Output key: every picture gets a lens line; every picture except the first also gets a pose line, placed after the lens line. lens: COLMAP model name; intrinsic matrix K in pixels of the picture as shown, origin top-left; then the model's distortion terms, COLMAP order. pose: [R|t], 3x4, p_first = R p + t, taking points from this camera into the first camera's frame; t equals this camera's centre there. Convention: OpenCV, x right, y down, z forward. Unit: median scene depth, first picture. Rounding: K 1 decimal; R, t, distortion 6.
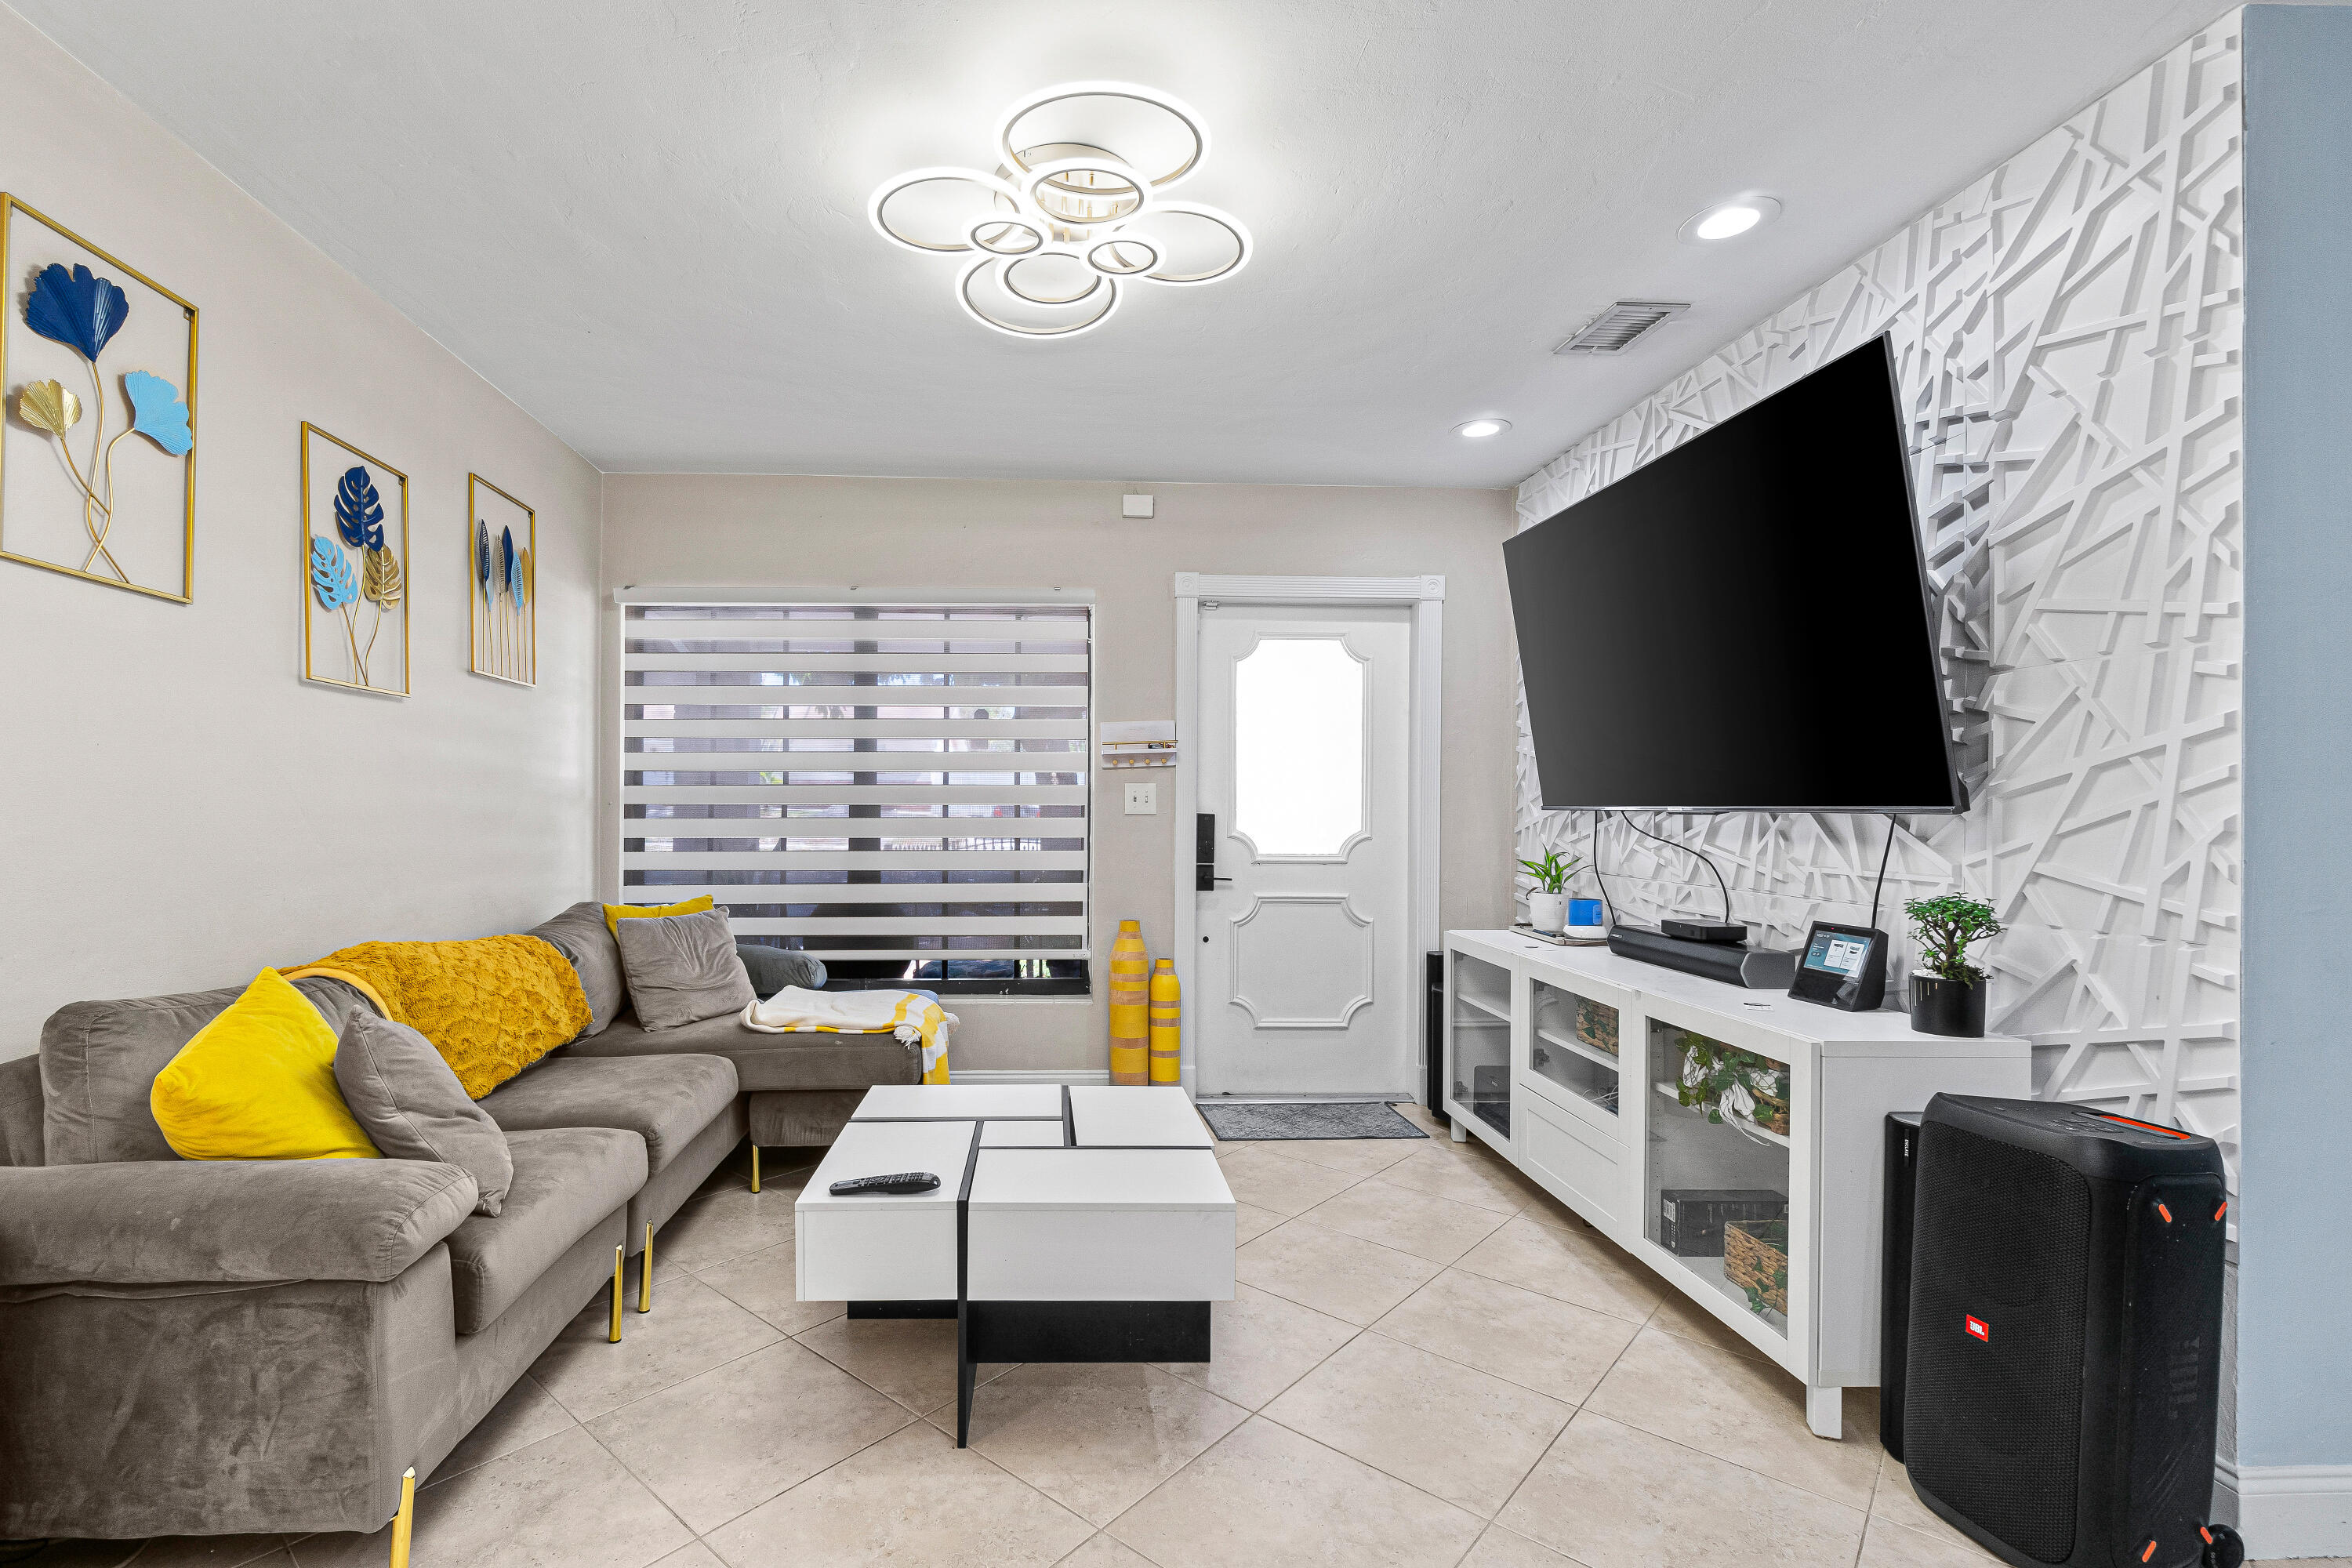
lens RADIAL K [[1038.2, 0, 1062.4], [0, 1038.2, 800.1], [0, 0, 1]] dist [-0.007353, 0.002886]
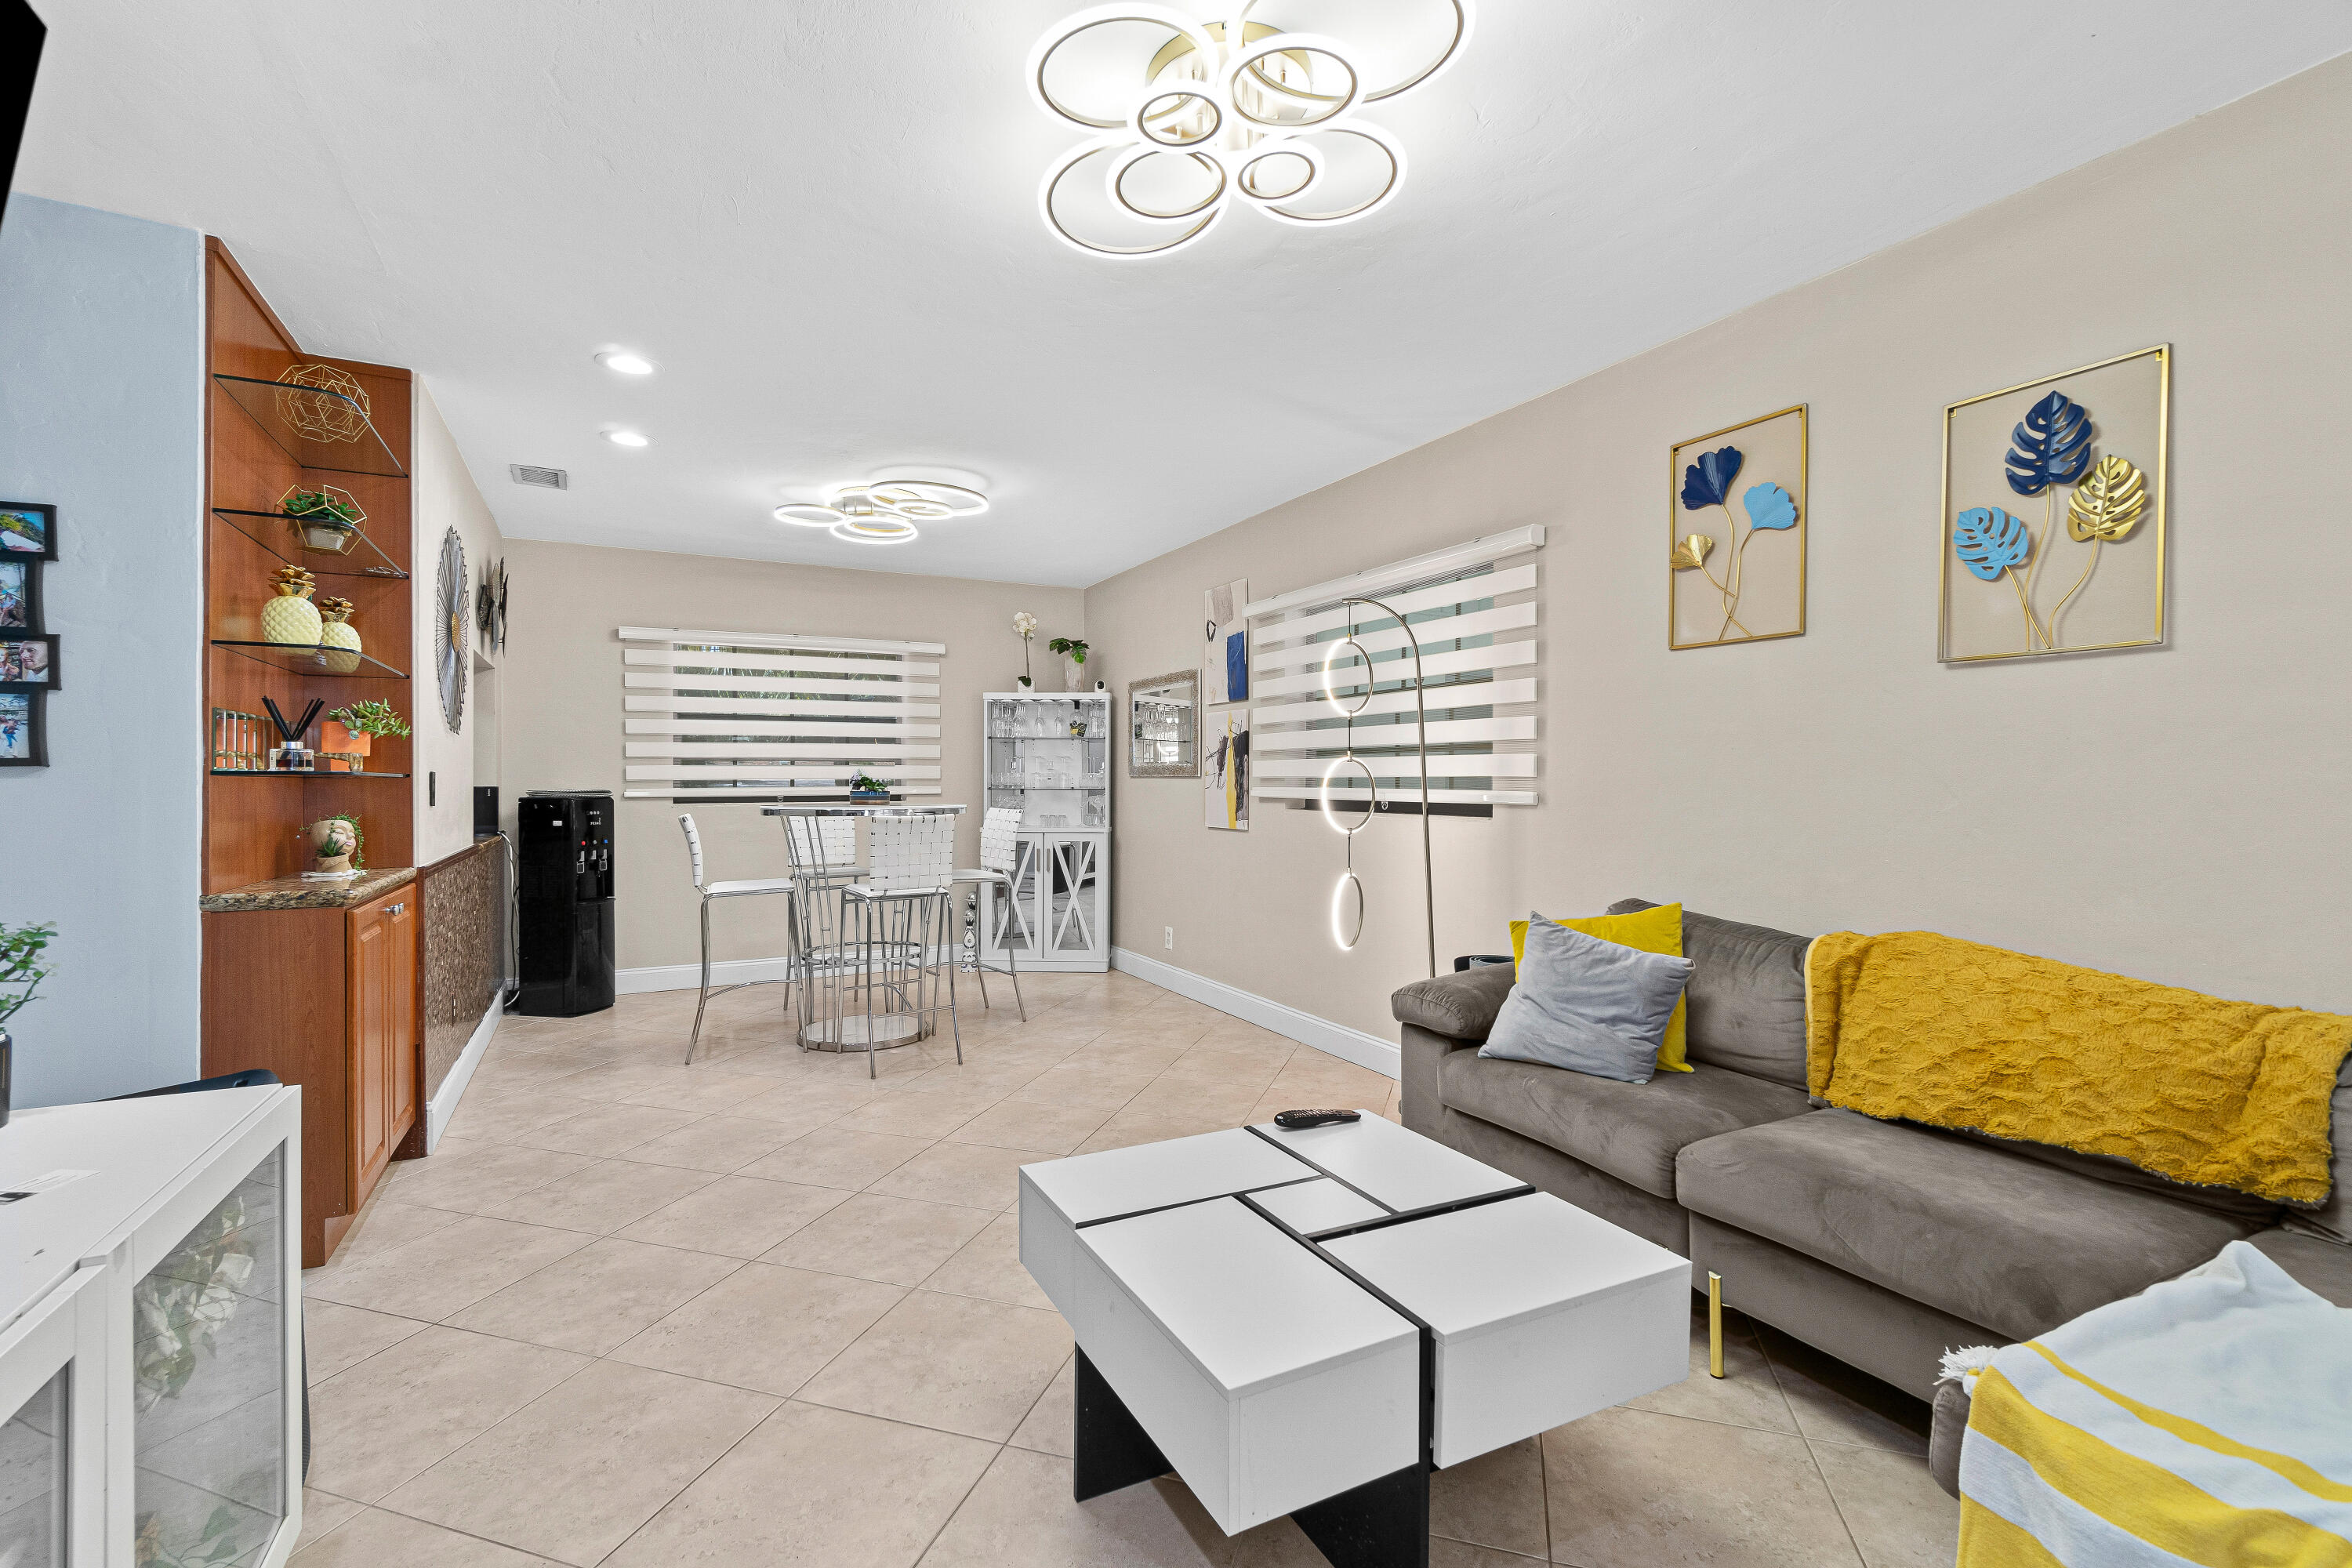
lens RADIAL K [[1038.2, 0, 1163.7], [0, 1038.2, 767.9], [0, 0, 1]] dist [-0.007353, 0.002886]
pose [[-0.898340, -0.012969, -0.439109, 0.436778], [-0.003021, 0.999723, -0.023347, 0.012291], [0.439290, -0.019647, -0.898130, 1.765409]]
